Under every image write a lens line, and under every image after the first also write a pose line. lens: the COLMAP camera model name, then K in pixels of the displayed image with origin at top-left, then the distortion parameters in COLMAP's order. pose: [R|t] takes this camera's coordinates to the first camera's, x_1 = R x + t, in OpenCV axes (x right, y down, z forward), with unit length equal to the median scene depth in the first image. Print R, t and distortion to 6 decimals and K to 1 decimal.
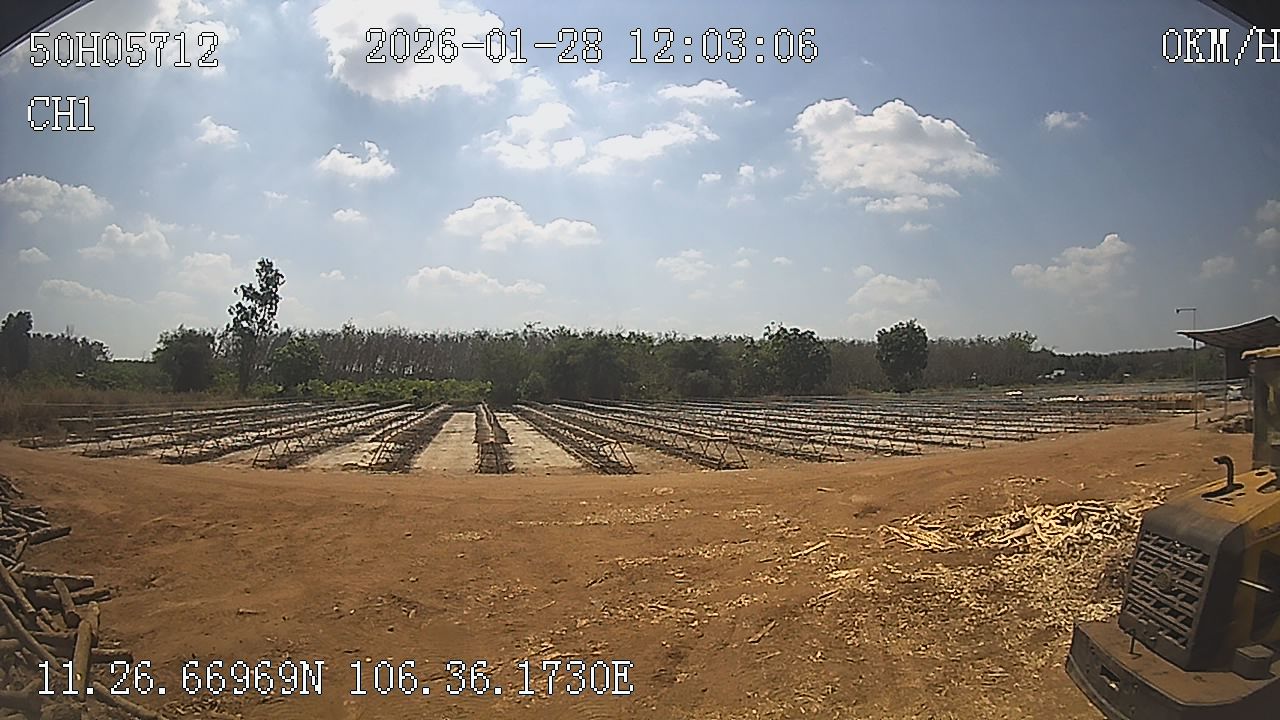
lens RADIAL K [[1046.4, 0, 643.4], [0, 1046.4, 309.5], [0, 0, 1]] dist [-0.357325, 0.078690]
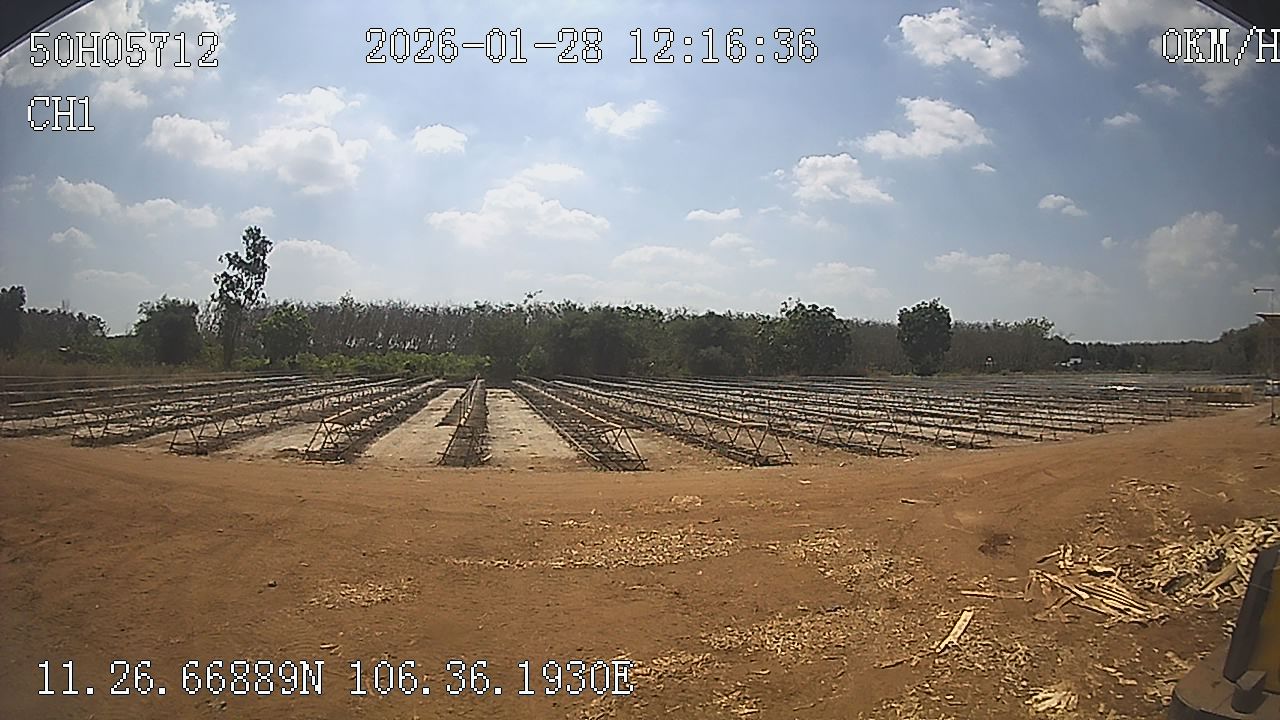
lens RADIAL K [[1047.9, 0, 637.9], [0, 1047.9, 347.4], [0, 0, 1]] dist [-0.341567, -0.001868]
pose [[0.999799, 0.015677, -0.012509, -0.001338], [-0.014942, 0.998273, 0.056818, 0.006390], [0.013378, -0.056620, 0.998306, 0.060703]]
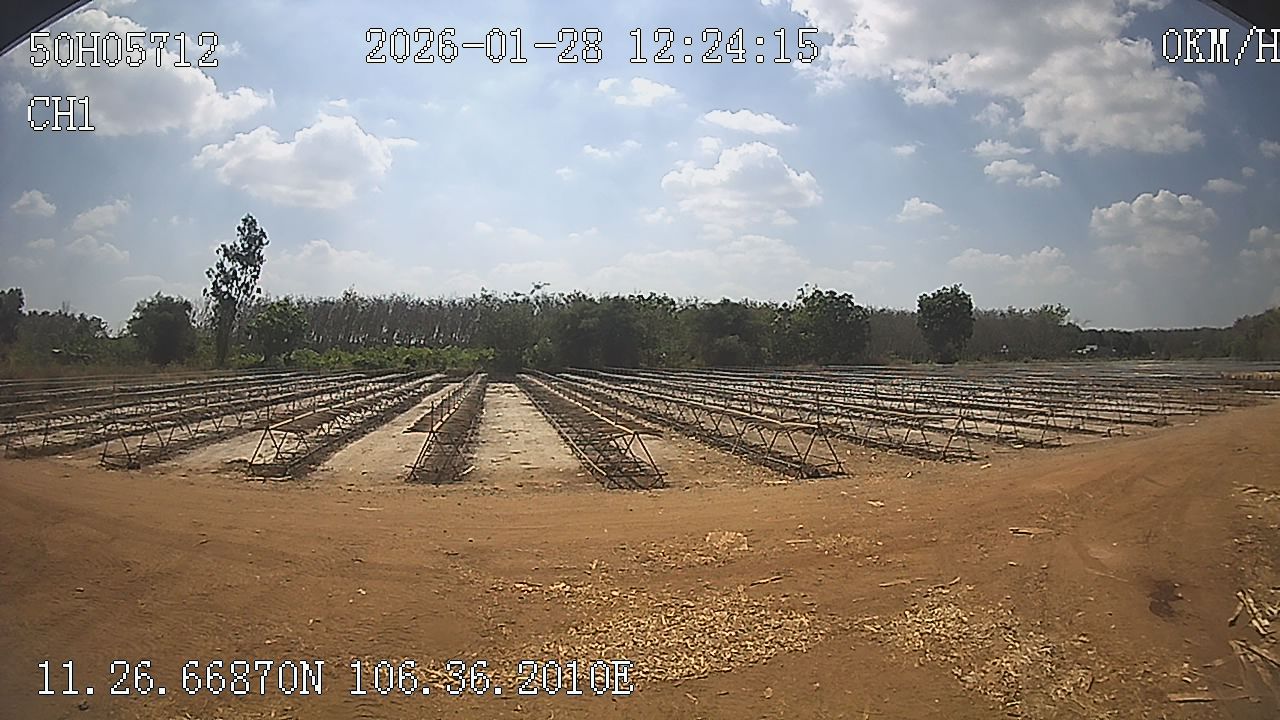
lens RADIAL K [[1050.8, 0, 640.0], [0, 1050.8, 360.0], [0, 0, 1]] dist [-0.358841, 0.013755]
pose [[0.999790, 0.003098, -0.020254, -0.002586], [-0.001533, 0.997043, 0.076831, 0.009898], [0.020432, -0.076784, 0.996838, 0.101276]]
